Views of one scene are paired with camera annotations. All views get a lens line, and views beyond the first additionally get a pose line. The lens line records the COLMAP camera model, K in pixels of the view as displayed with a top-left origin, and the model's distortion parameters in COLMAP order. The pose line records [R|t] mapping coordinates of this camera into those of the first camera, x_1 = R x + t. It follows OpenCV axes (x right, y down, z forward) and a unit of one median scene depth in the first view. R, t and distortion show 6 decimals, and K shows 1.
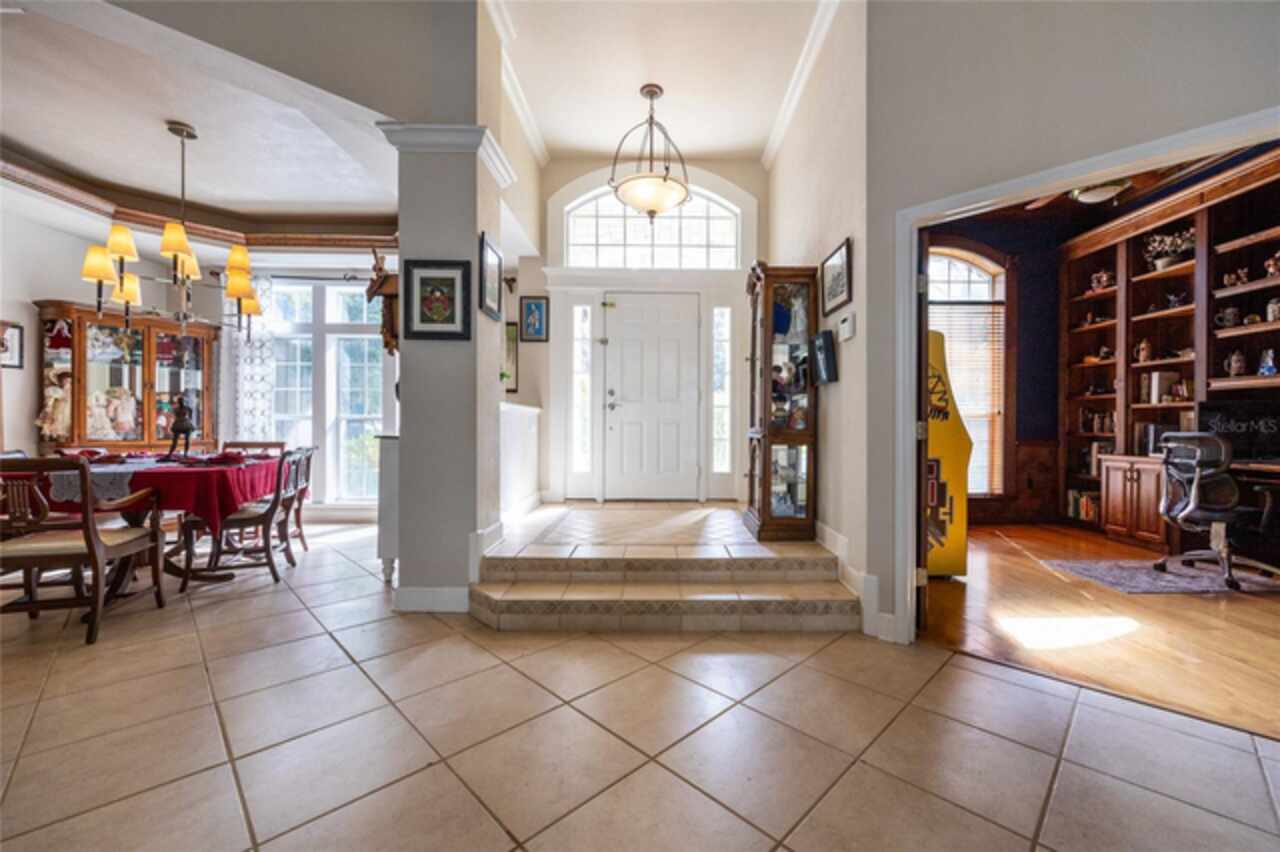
lens RADIAL K [[495.2, 0, 657.5], [0, 495.2, 429.0], [0, 0, 1]] dist [-0.003389, -0.000315]
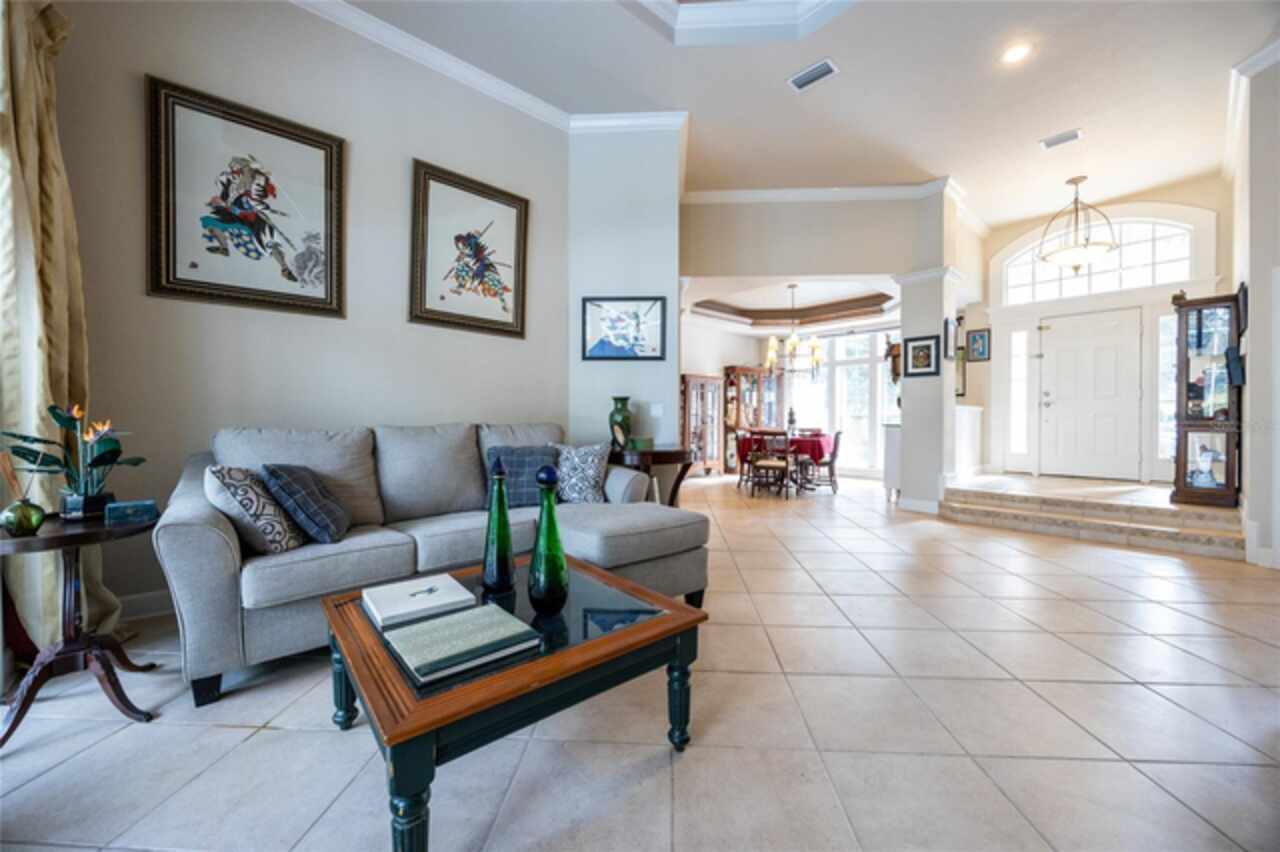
lens RADIAL K [[495.2, 0, 637.1], [0, 495.2, 424.2], [0, 0, 1]] dist [-0.003389, -0.000315]
pose [[0.659583, 0.000871, -0.751632, 0.204124], [-0.001209, 0.999999, 0.000098, 0.009945], [0.751631, 0.000844, 0.659583, -0.802462]]
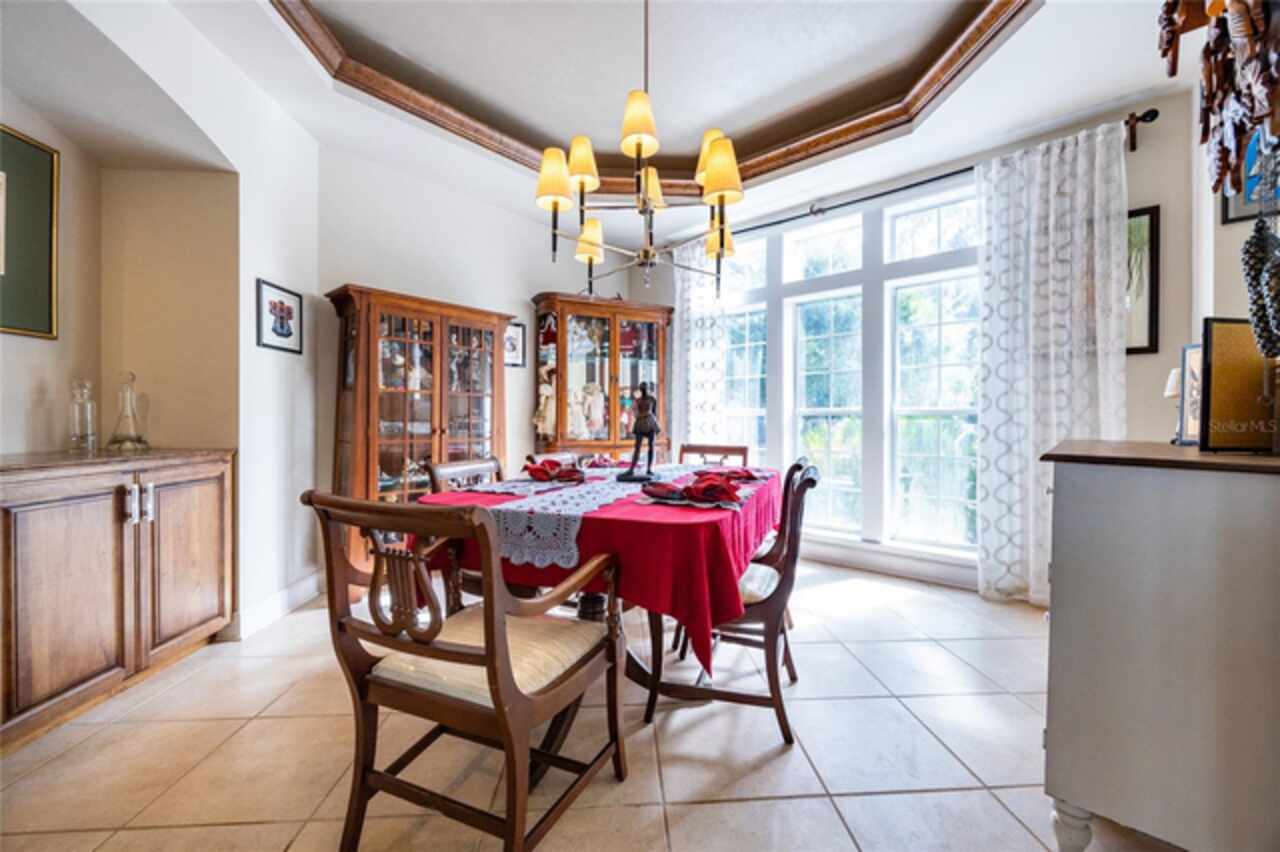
lens RADIAL K [[495.2, 0, 651.2], [0, 495.2, 421.4], [0, 0, 1]] dist [-0.003389, -0.000315]
pose [[0.741078, -0.003805, -0.671408, -0.398144], [-0.000613, 0.999980, -0.006344, -0.005780], [0.671419, 0.005113, 0.741061, 0.399537]]
